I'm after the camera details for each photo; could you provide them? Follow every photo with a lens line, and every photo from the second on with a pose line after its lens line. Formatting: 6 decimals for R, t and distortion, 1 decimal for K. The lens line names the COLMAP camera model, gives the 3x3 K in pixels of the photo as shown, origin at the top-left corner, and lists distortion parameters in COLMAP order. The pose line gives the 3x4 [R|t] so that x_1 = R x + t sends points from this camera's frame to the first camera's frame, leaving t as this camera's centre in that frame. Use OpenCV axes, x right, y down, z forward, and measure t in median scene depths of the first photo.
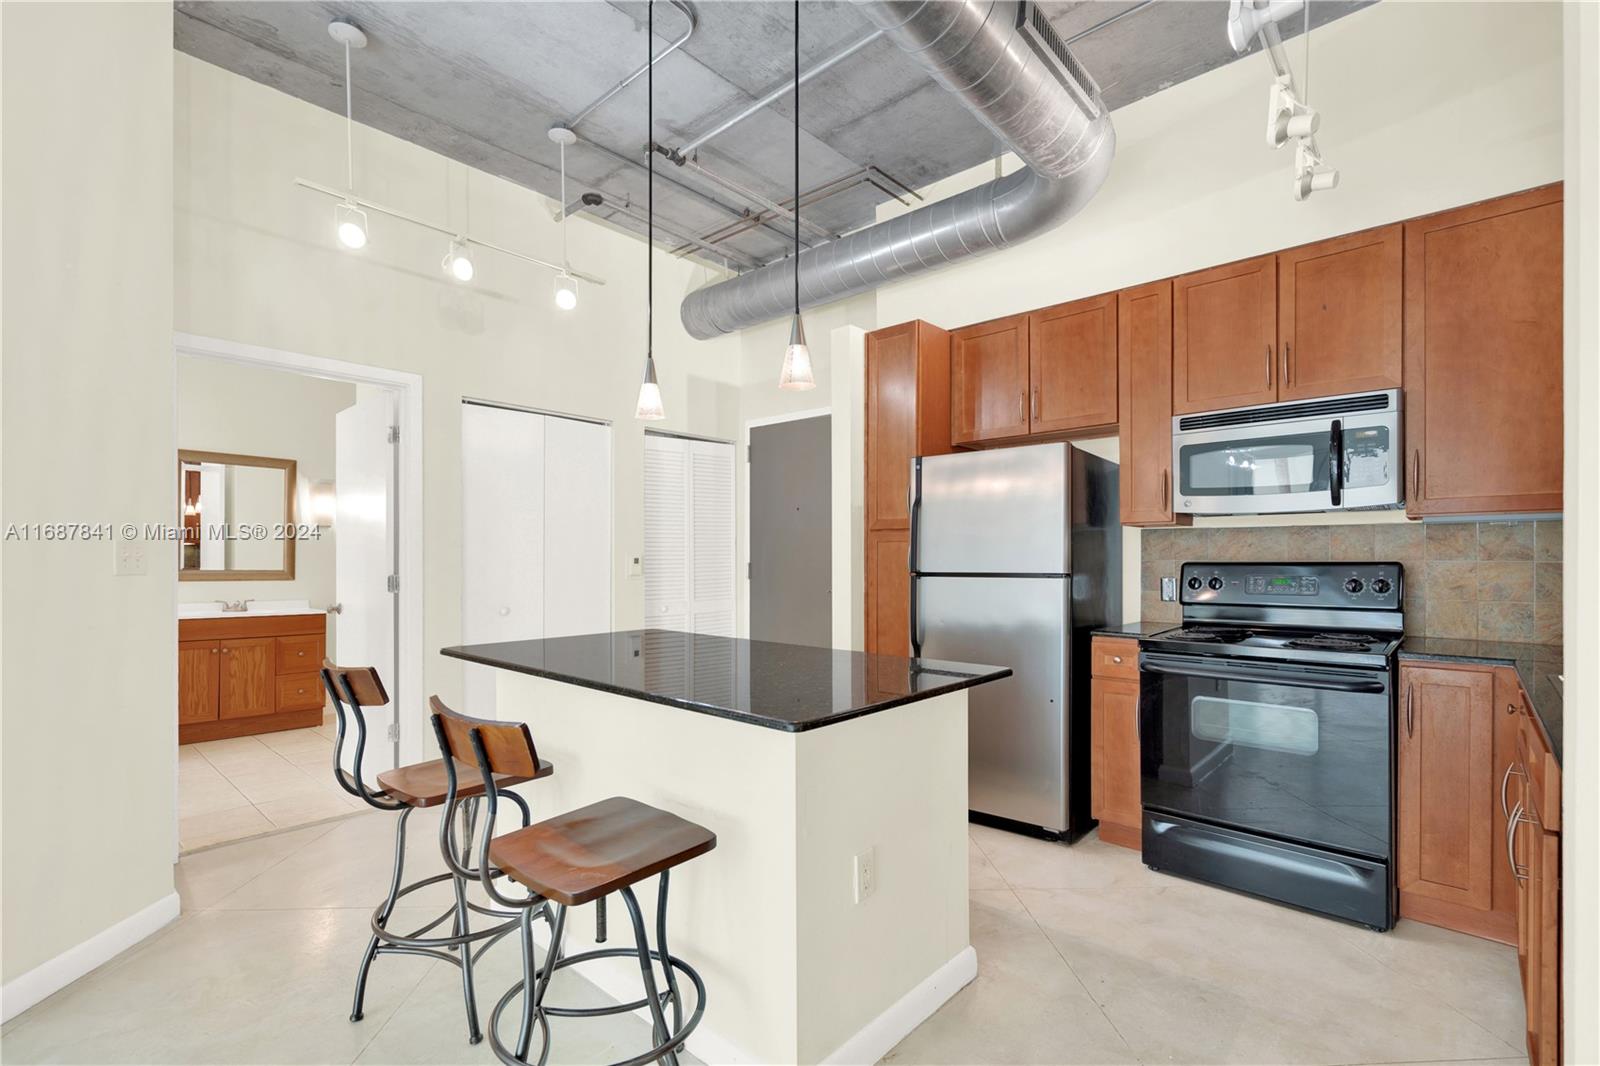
lens RADIAL K [[725.6, 0, 796.2], [0, 725.6, 559.2], [0, 0, 1]] dist [-0.003235, 0.000306]
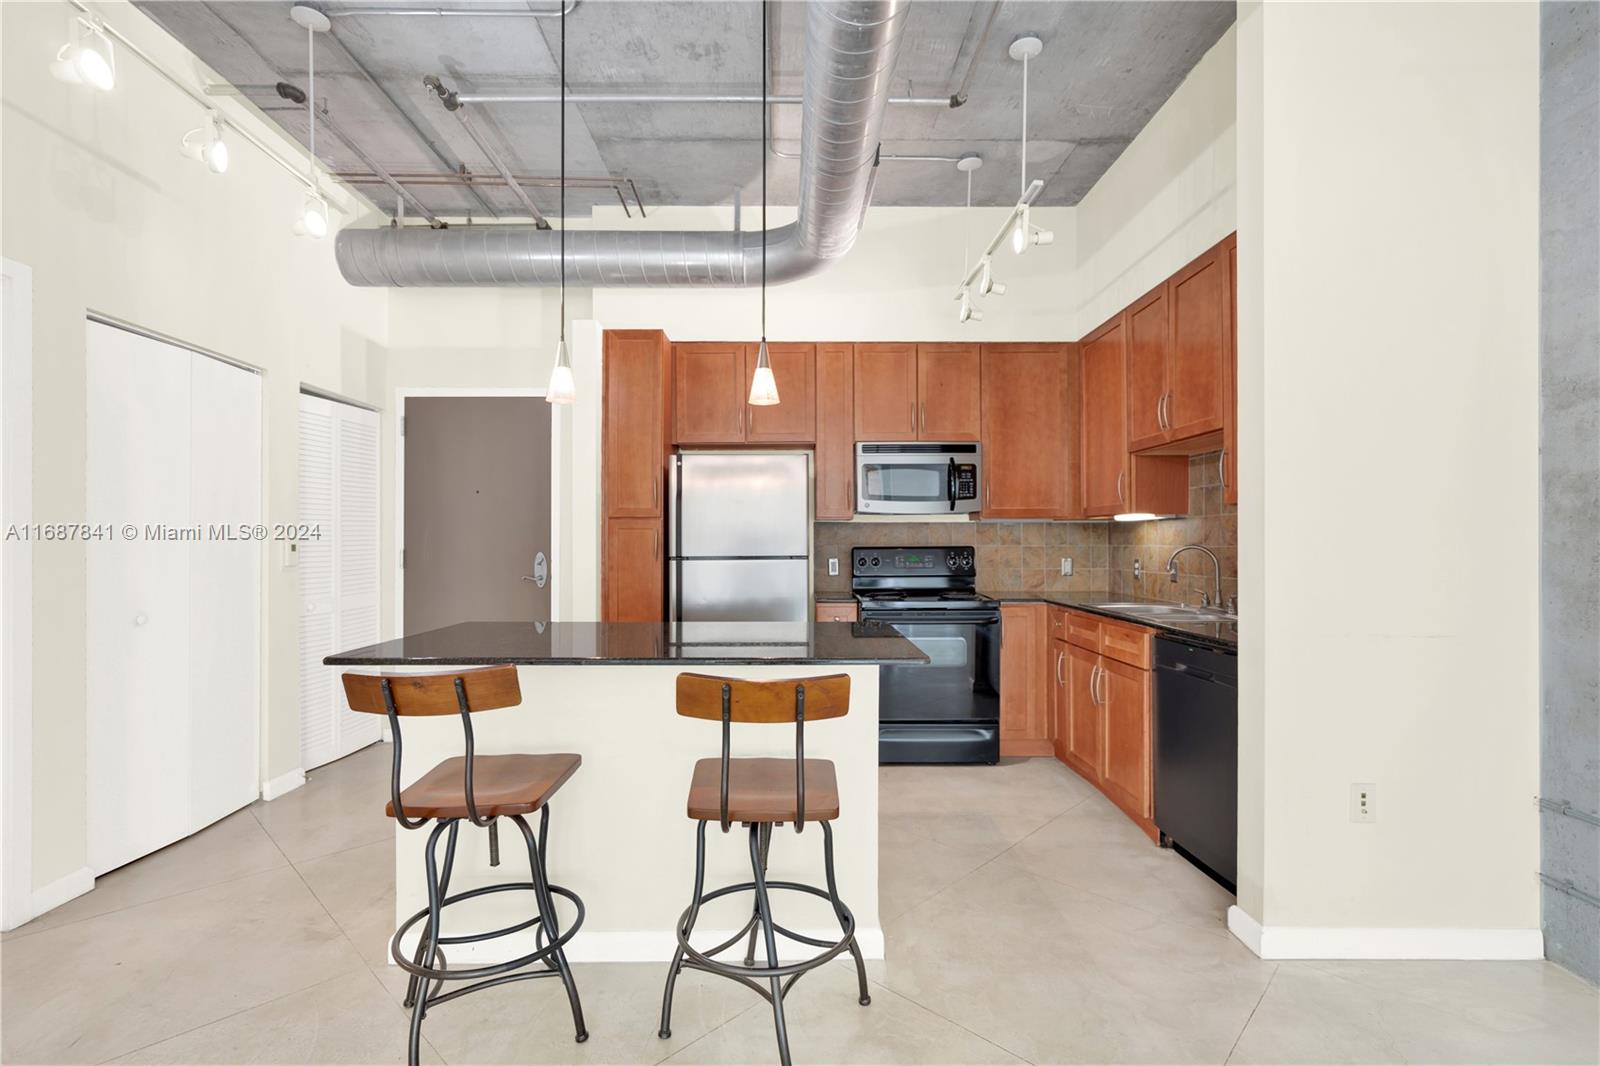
lens RADIAL K [[739.0, 0, 790.2], [0, 739.0, 541.8], [0, 0, 1]] dist [-0.002659, 0.000200]
pose [[0.730635, 0.001375, 0.682767, -0.519786], [0.002502, 0.999986, -0.004692, 0.001035], [-0.682764, 0.005136, 0.730621, 0.044972]]
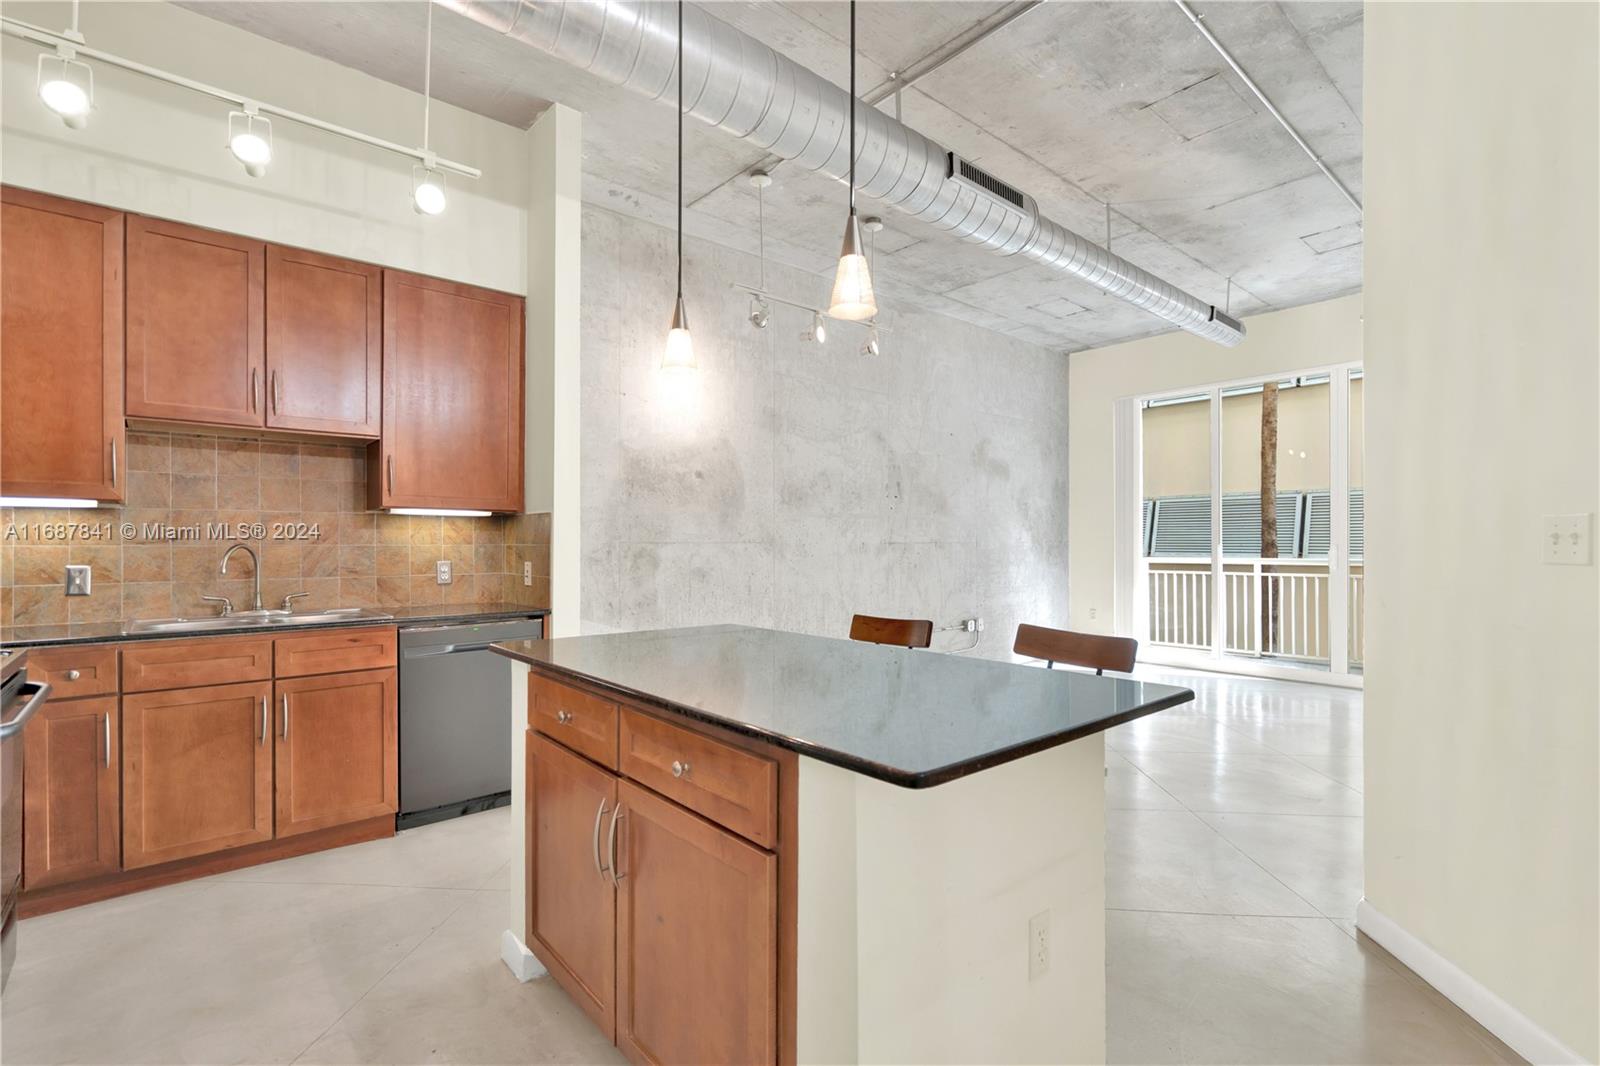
lens RADIAL K [[739.0, 0, 790.2], [0, 739.0, 541.8], [0, 0, 1]] dist [-0.002659, 0.000200]
pose [[-0.993314, 0.004362, 0.115365, -0.169962], [0.004465, 0.999990, 0.000636, 0.002110], [-0.115361, 0.001147, -0.993323, 1.283724]]
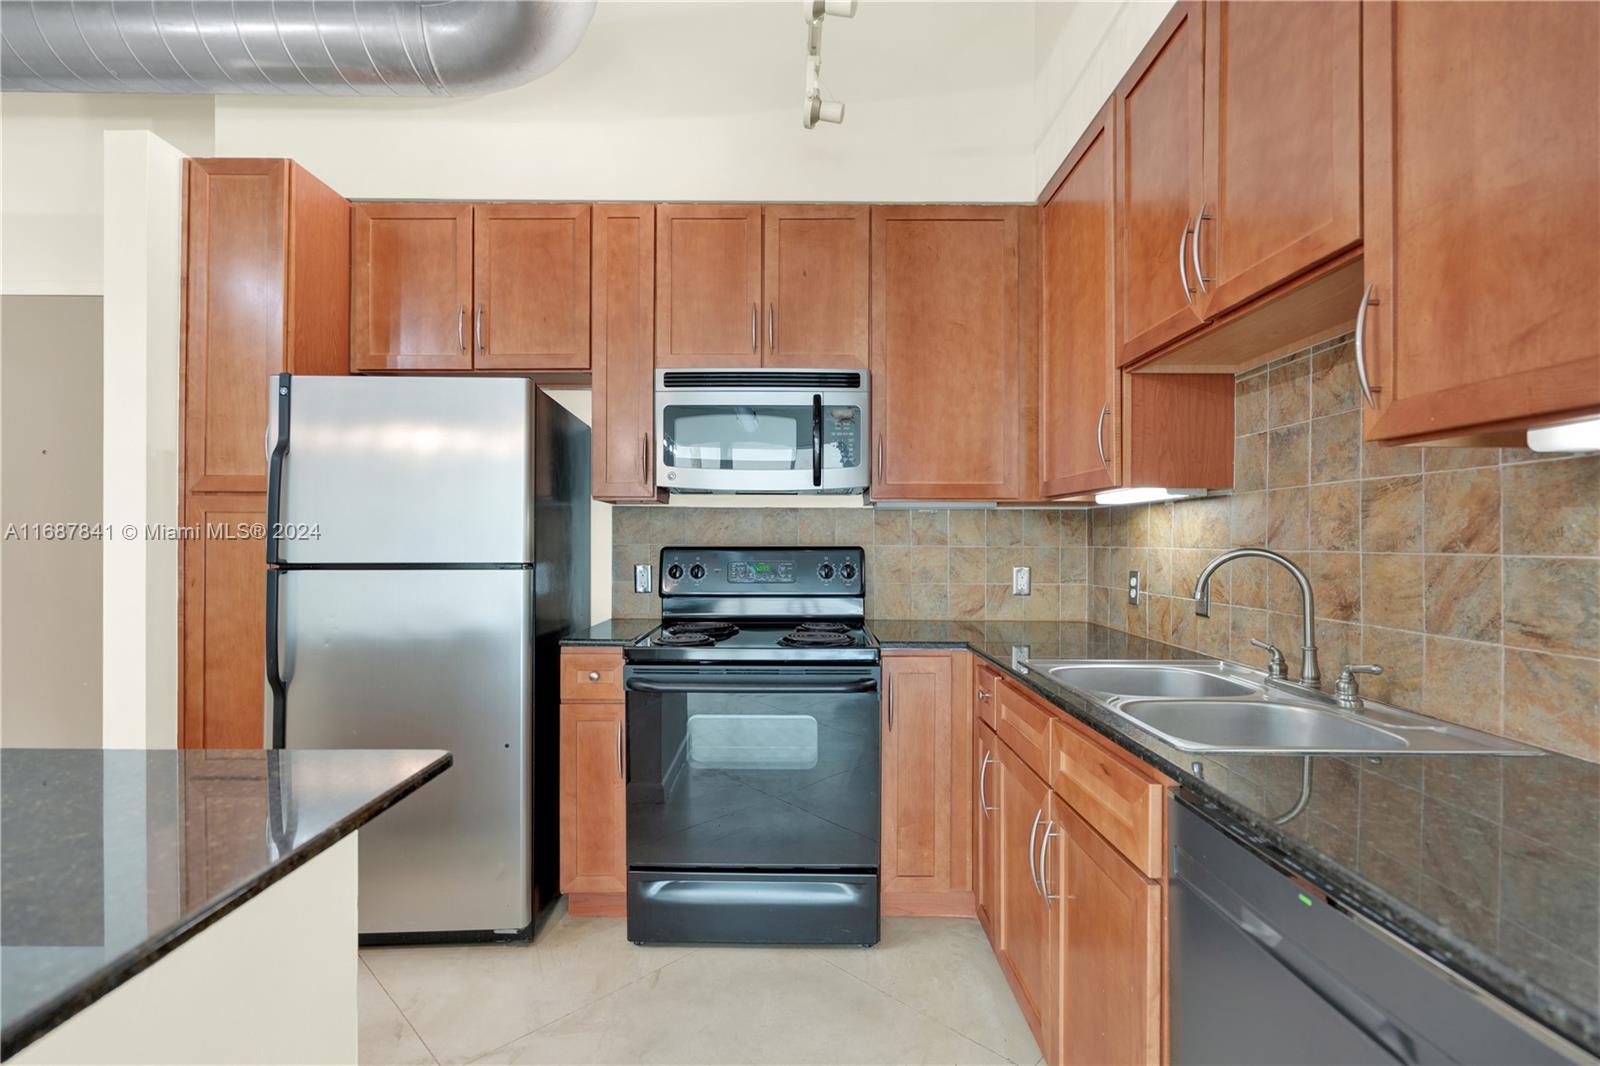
lens RADIAL K [[722.6, 0, 792.6], [0, 722.6, 538.2], [0, 0, 1]] dist [-0.004911, 0.000786]
pose [[0.734837, 0.006783, 0.678210, 0.076075], [-0.003498, 0.999975, -0.006211, -0.000752], [-0.678235, 0.002192, 0.734842, 0.280312]]
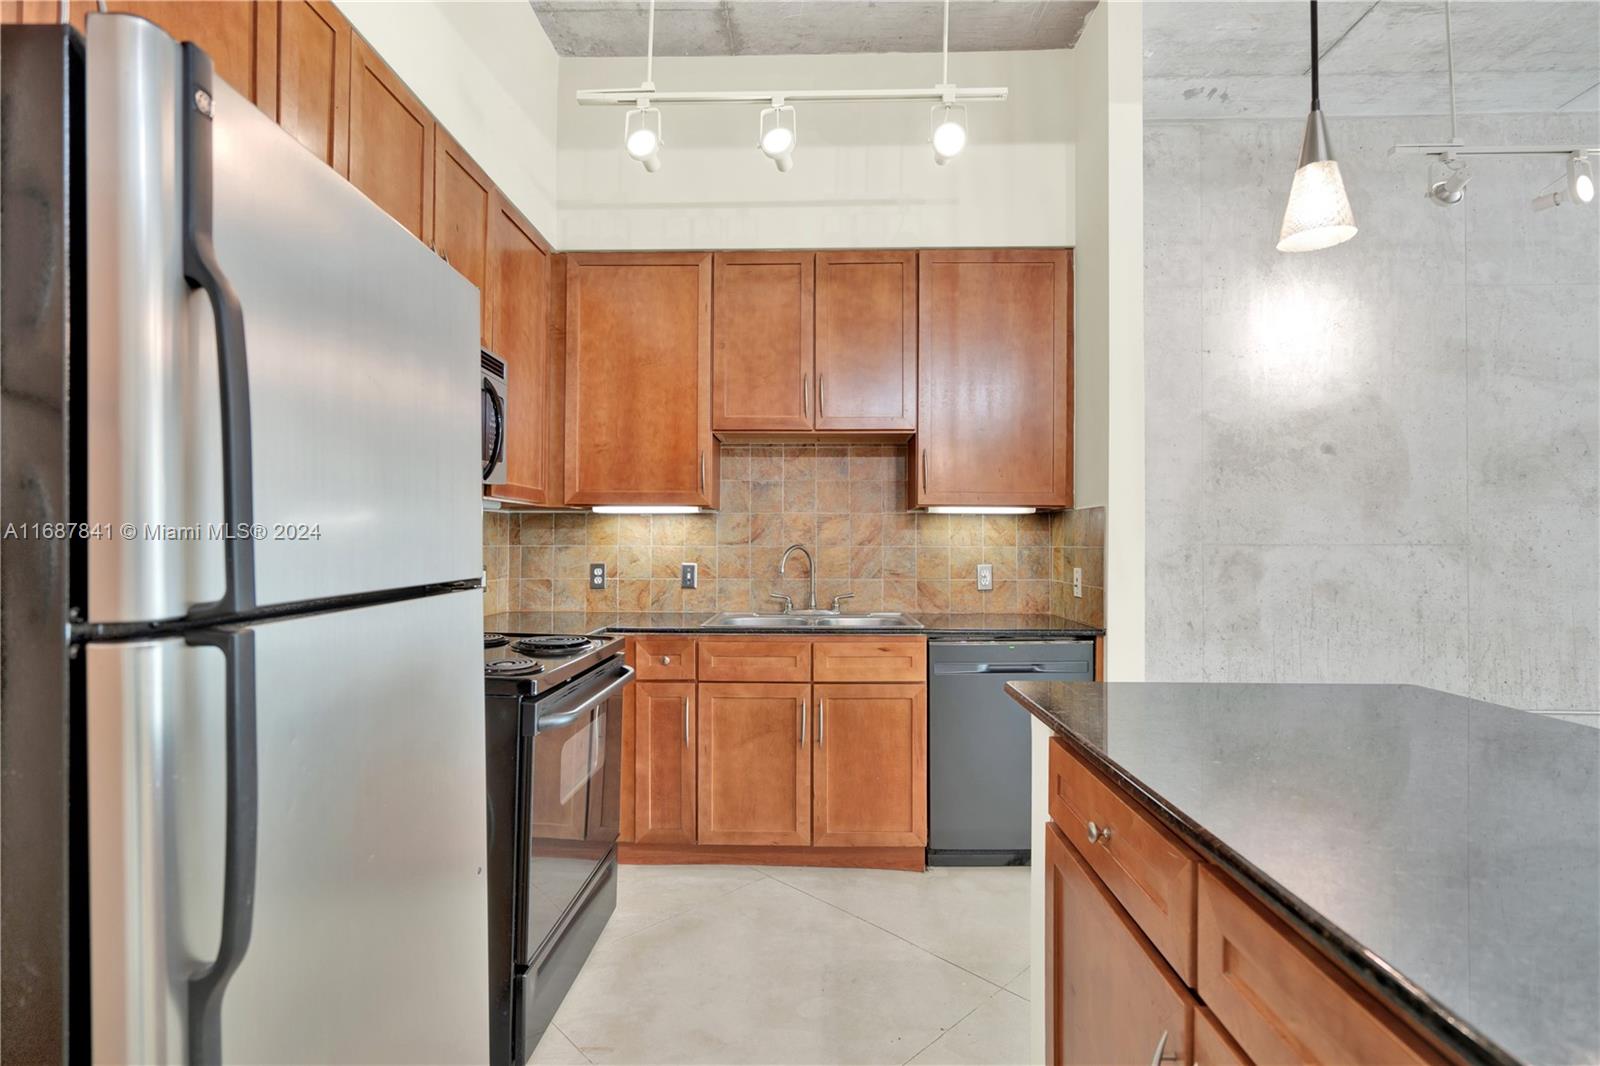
lens RADIAL K [[733.9, 0, 797.1], [0, 733.9, 529.3], [0, 0, 1]] dist [-0.001383, 0.001233]
pose [[-0.659777, 0.015270, 0.751306, -0.098386], [0.001719, 0.999822, -0.018812, -0.000104], [-0.751459, -0.011120, -0.659686, 1.073984]]
